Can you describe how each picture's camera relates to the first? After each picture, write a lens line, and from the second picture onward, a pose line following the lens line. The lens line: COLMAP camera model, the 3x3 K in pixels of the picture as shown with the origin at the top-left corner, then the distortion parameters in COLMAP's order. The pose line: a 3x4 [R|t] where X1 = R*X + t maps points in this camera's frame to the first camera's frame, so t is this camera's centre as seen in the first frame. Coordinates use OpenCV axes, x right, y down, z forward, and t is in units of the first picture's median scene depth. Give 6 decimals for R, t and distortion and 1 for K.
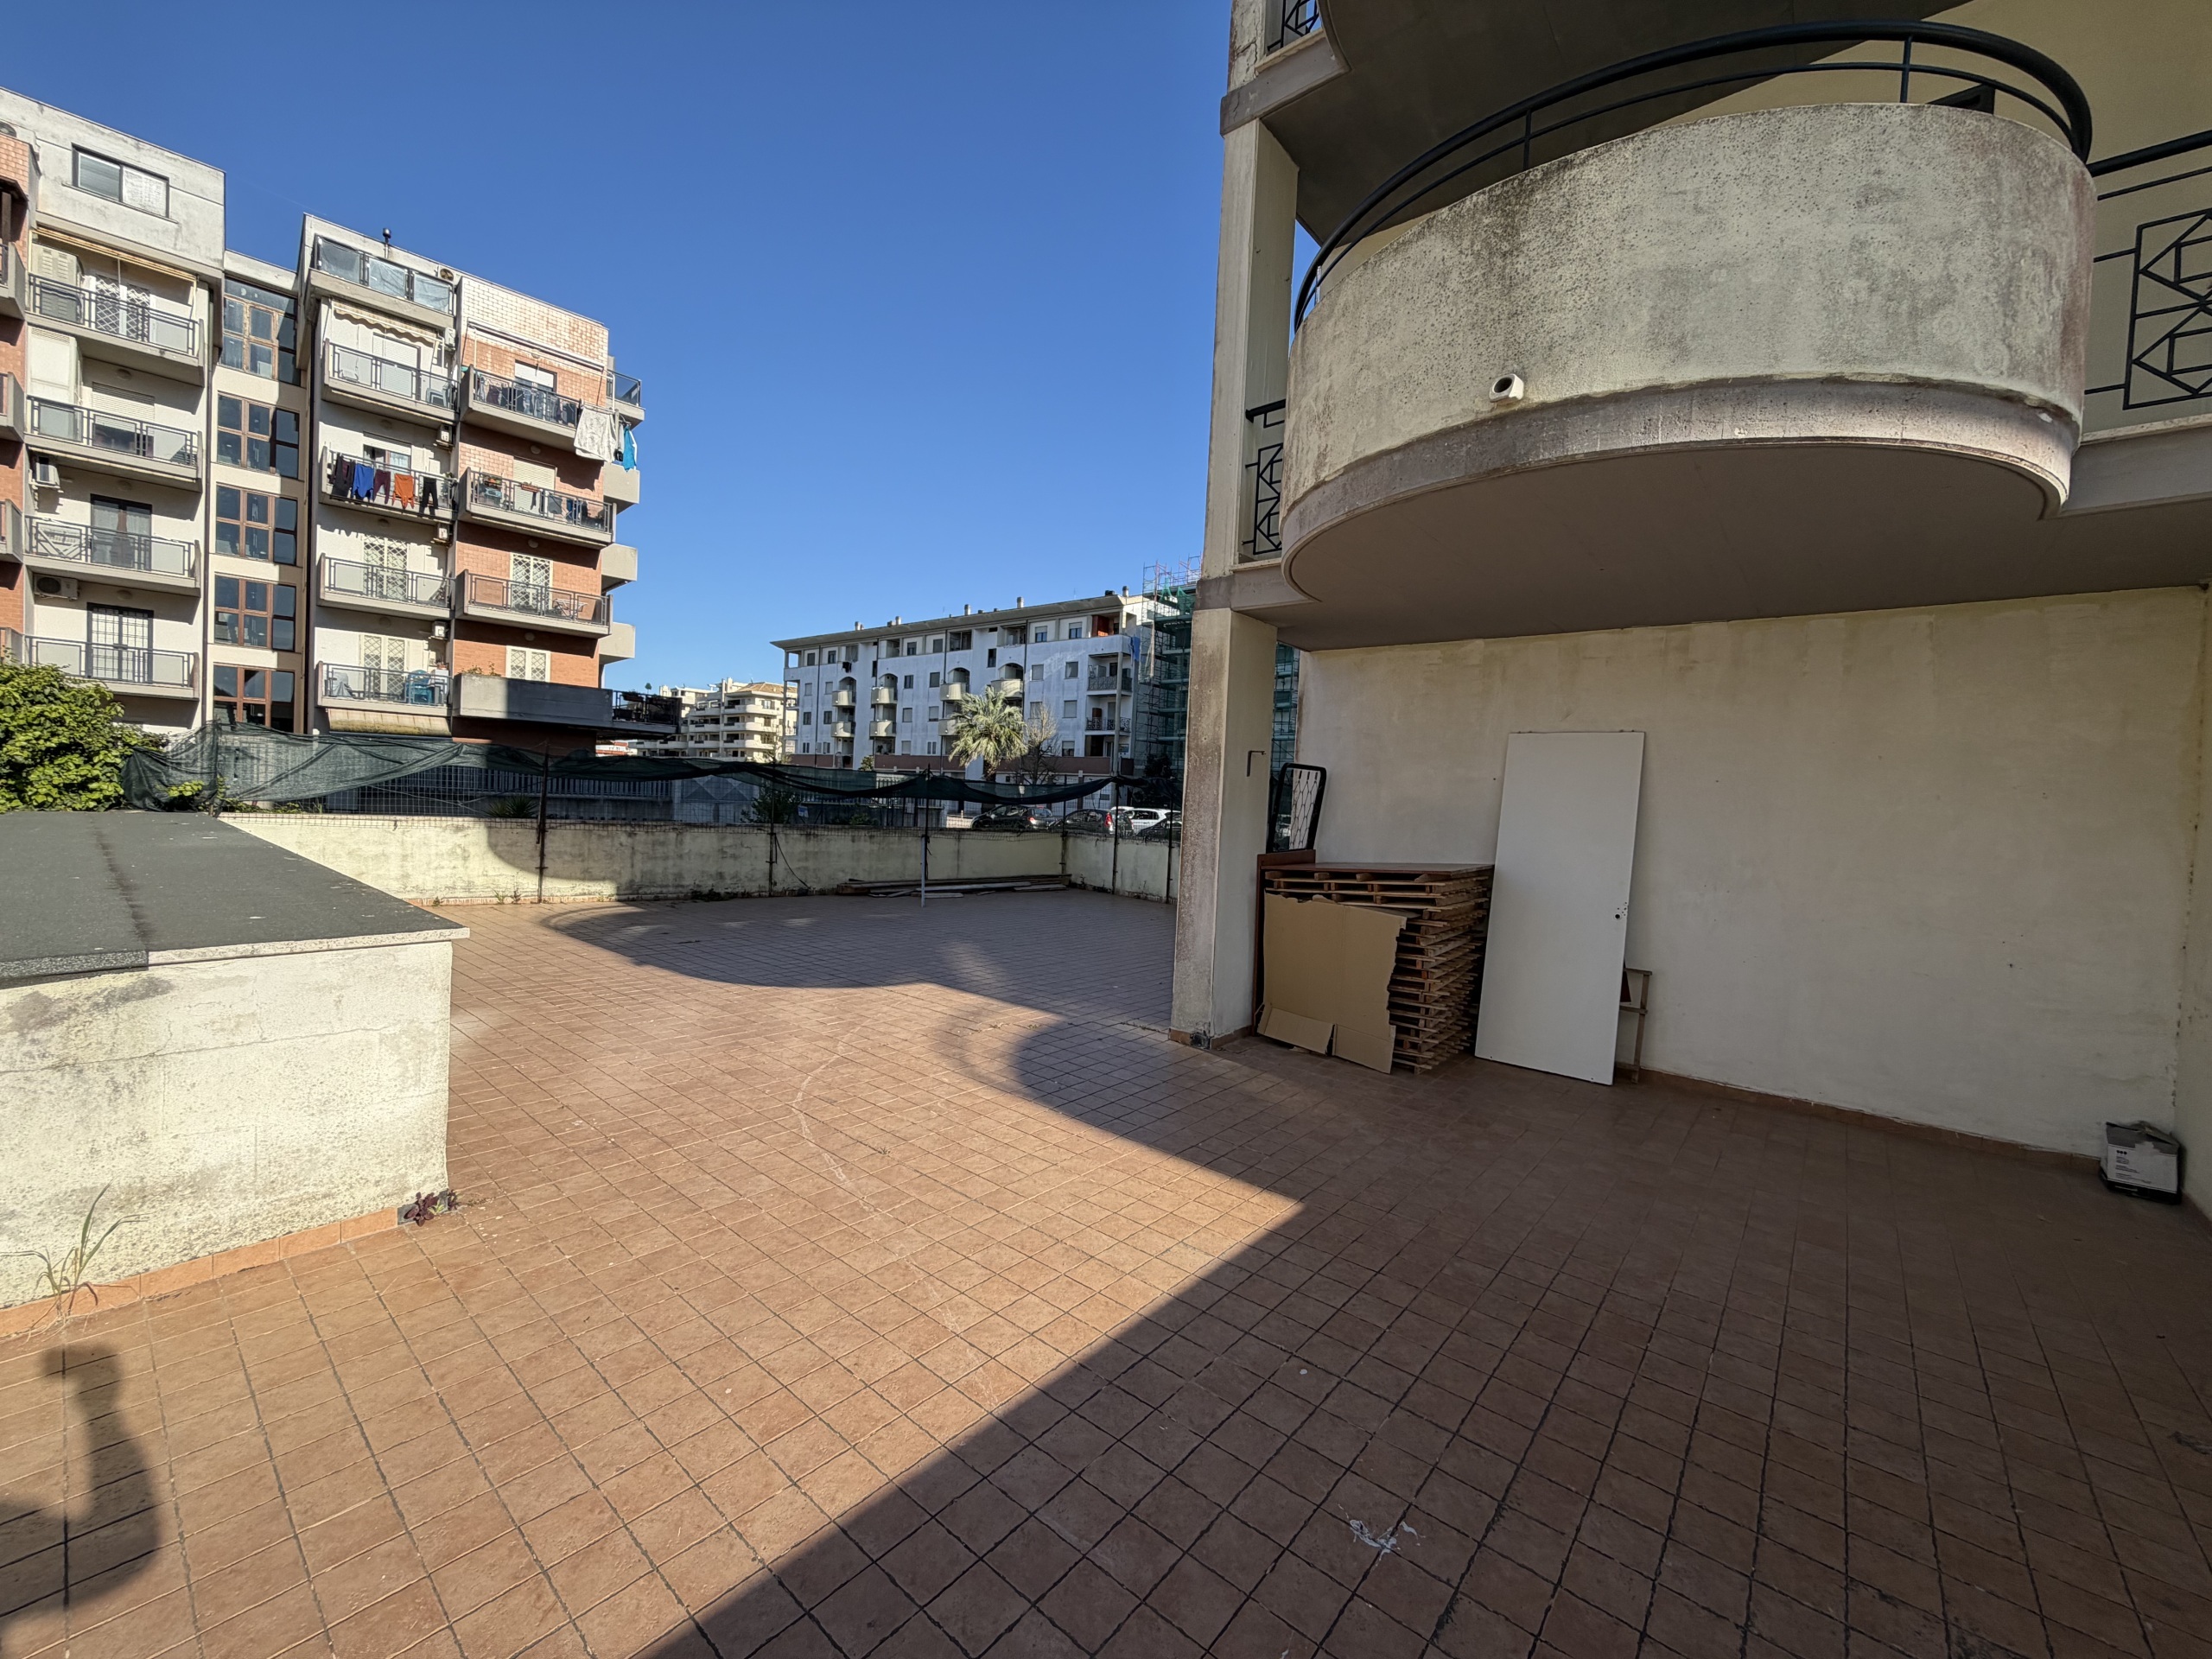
lens RADIAL K [[879.6, 0, 1109.9], [0, 879.6, 826.7], [0, 0, 1]] dist [-0.003335, -0.000179]
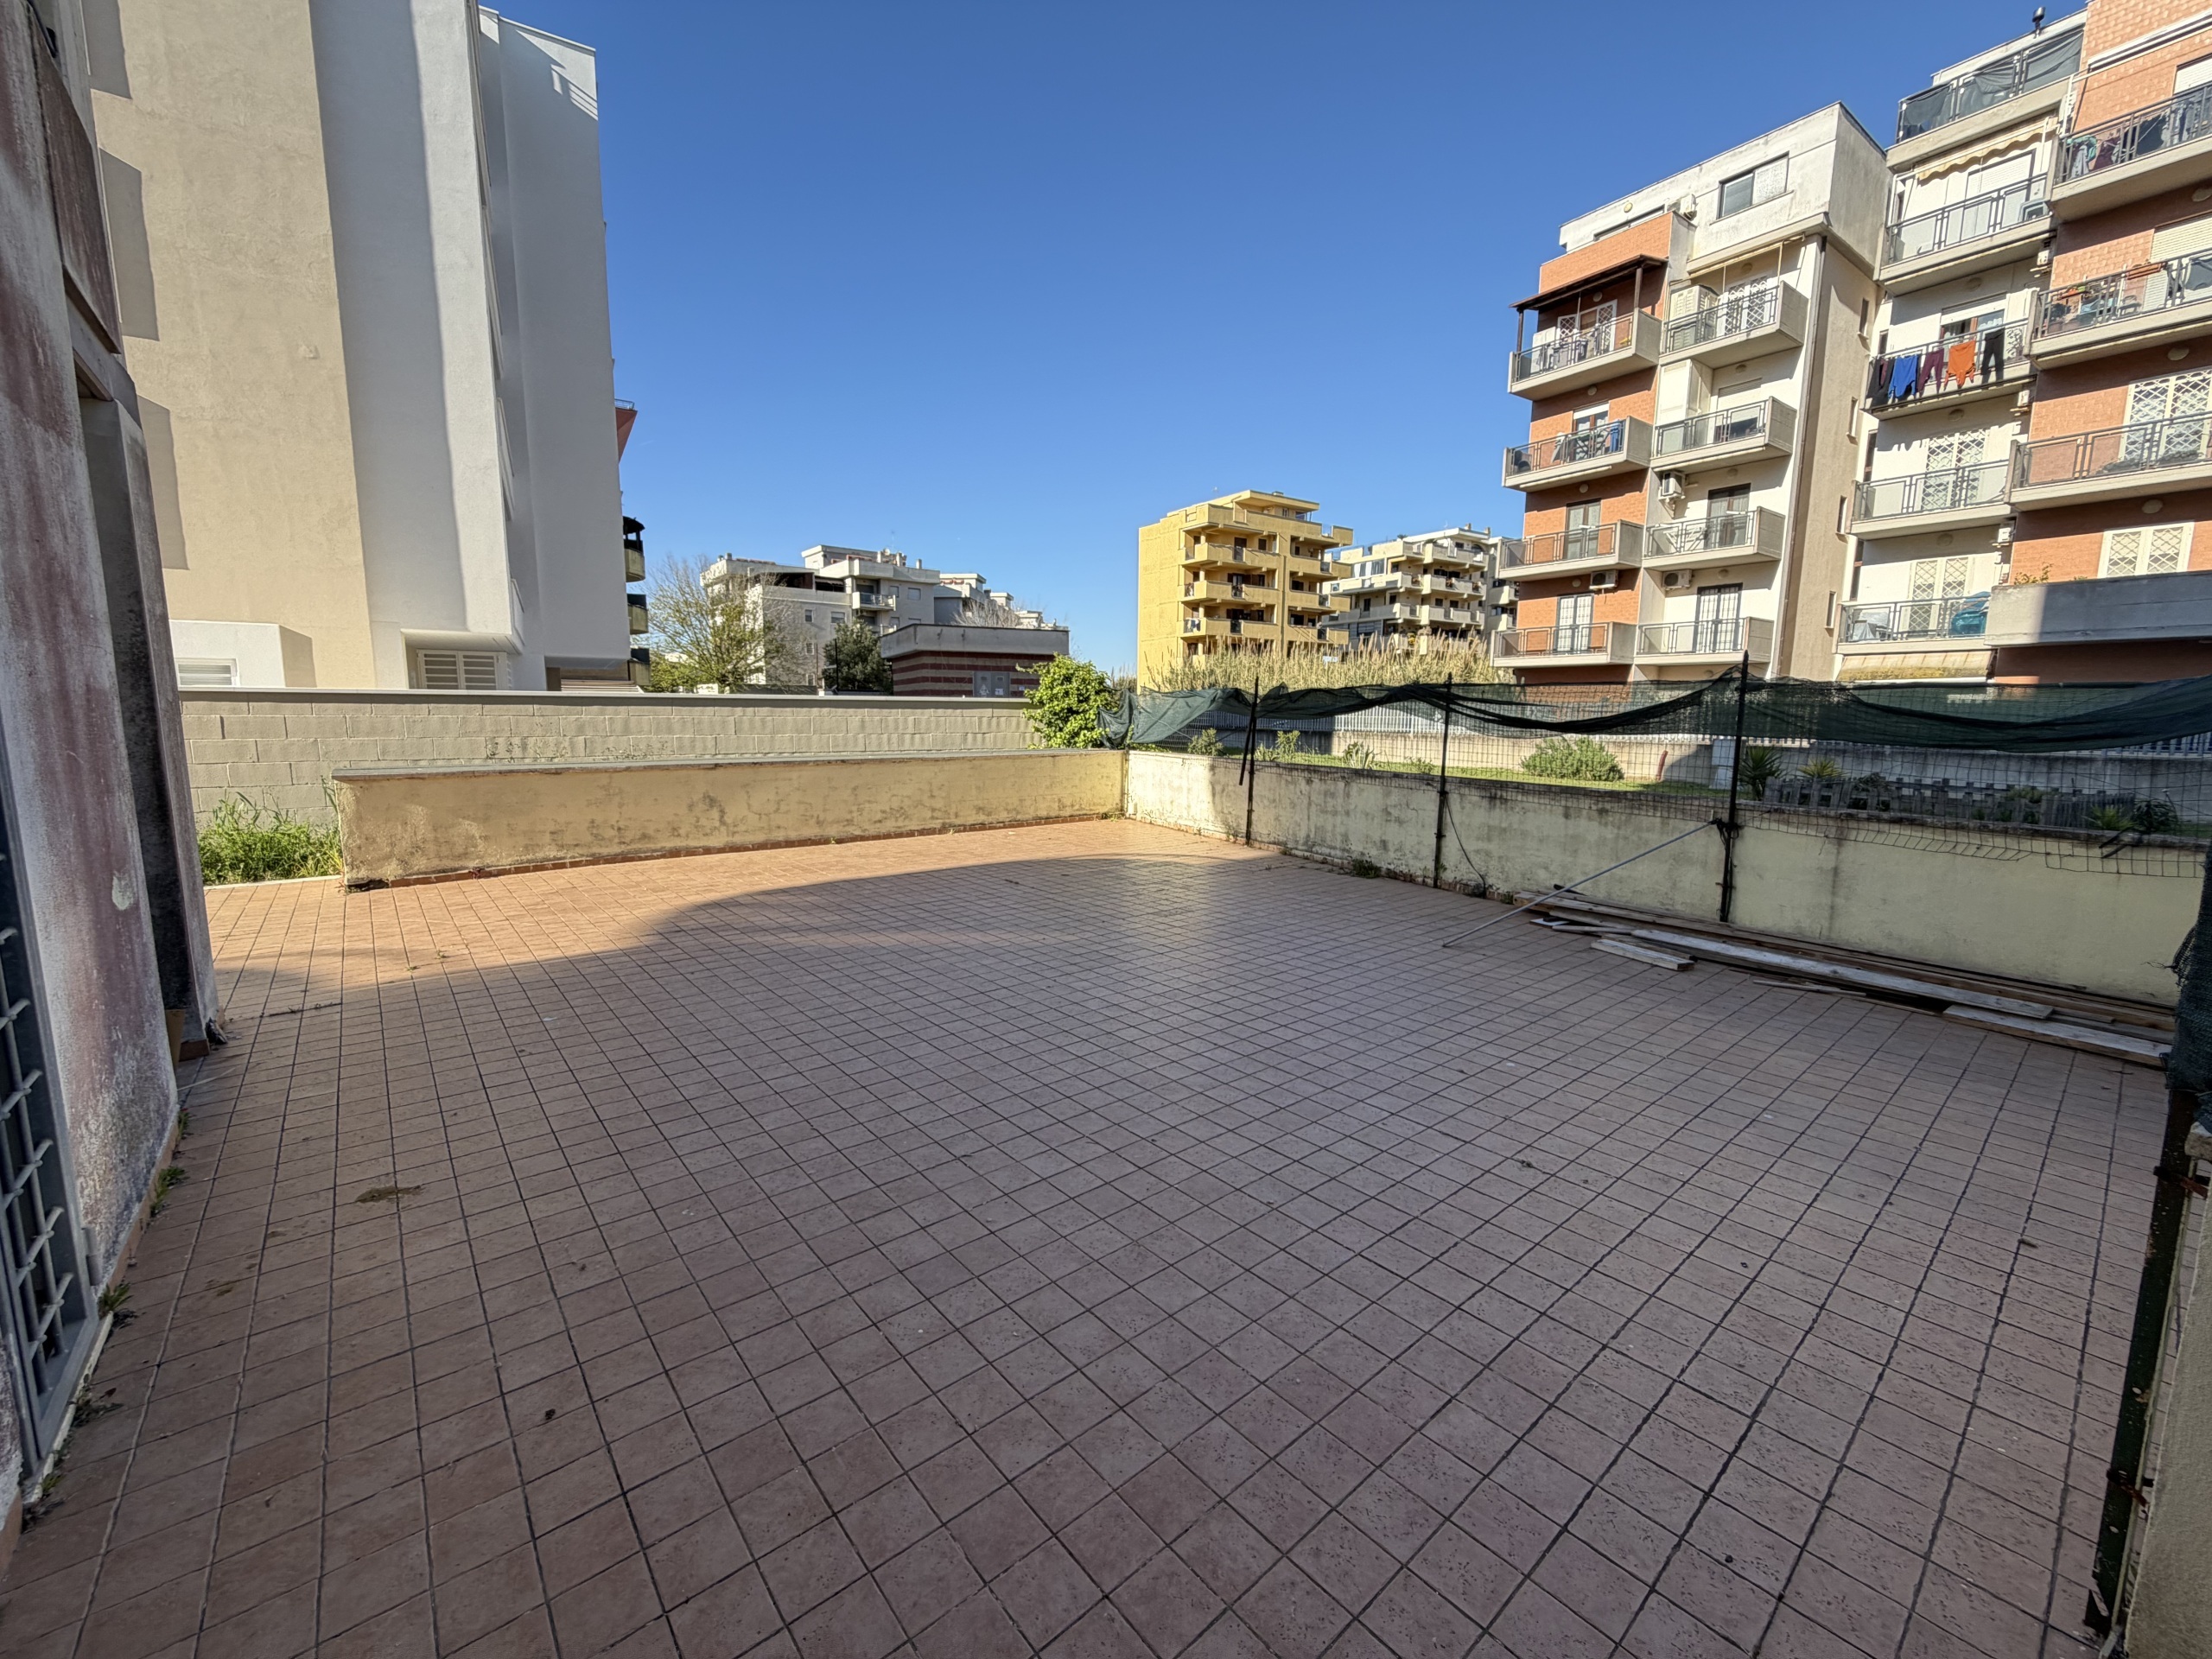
lens RADIAL K [[879.6, 0, 1095.4], [0, 879.6, 834.9], [0, 0, 1]] dist [-0.003335, -0.000179]
pose [[-0.180173, 0.088307, -0.979663, 0.155176], [-0.045834, 0.994126, 0.098040, -0.006369], [0.982566, 0.062566, -0.175067, 0.445075]]
